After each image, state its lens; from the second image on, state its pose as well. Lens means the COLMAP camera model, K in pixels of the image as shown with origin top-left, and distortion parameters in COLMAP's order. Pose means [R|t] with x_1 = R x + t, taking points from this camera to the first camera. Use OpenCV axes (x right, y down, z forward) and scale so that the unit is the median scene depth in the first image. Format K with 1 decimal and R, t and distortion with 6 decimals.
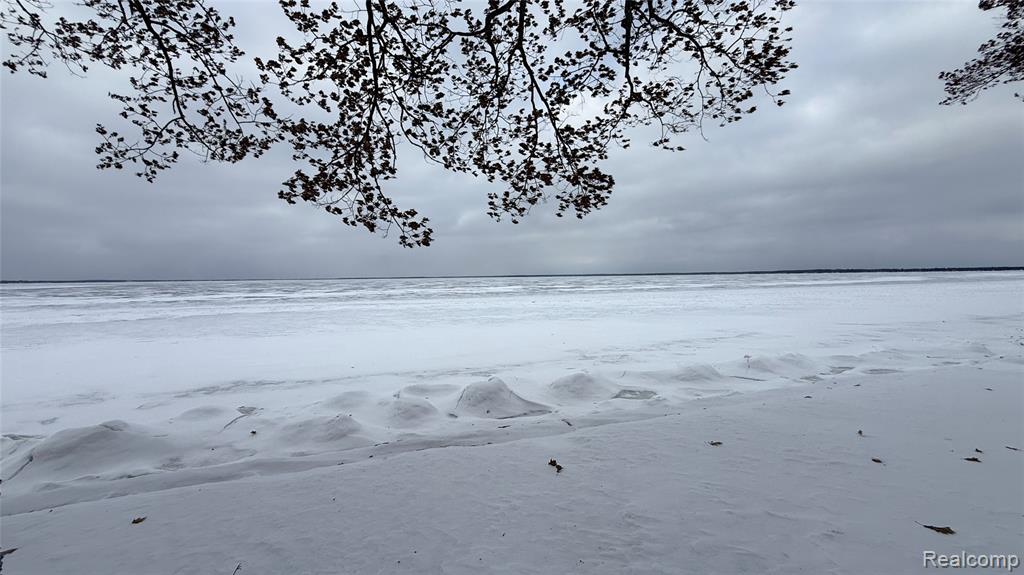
lens RADIAL K [[416.4, 0, 505.1], [0, 416.4, 289.4], [0, 0, 1]] dist [-0.003104, 0.000607]
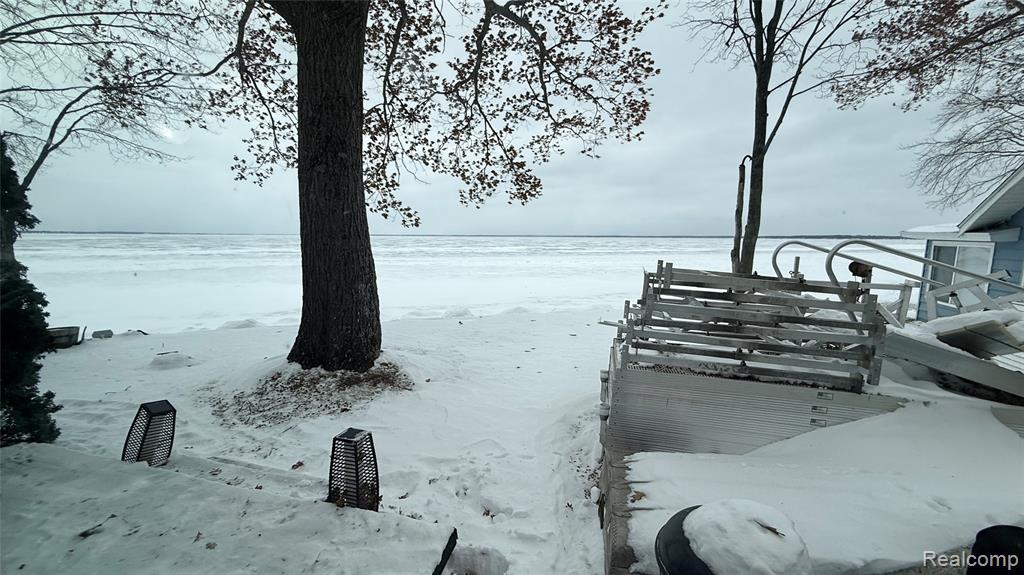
lens RADIAL K [[416.4, 0, 505.1], [0, 416.4, 289.4], [0, 0, 1]] dist [-0.003104, 0.000607]
pose [[0.999373, 0.024247, -0.025790, 0.168036], [-0.021633, 0.995028, 0.097222, -0.014187], [0.028019, -0.096603, 0.994929, -0.548316]]
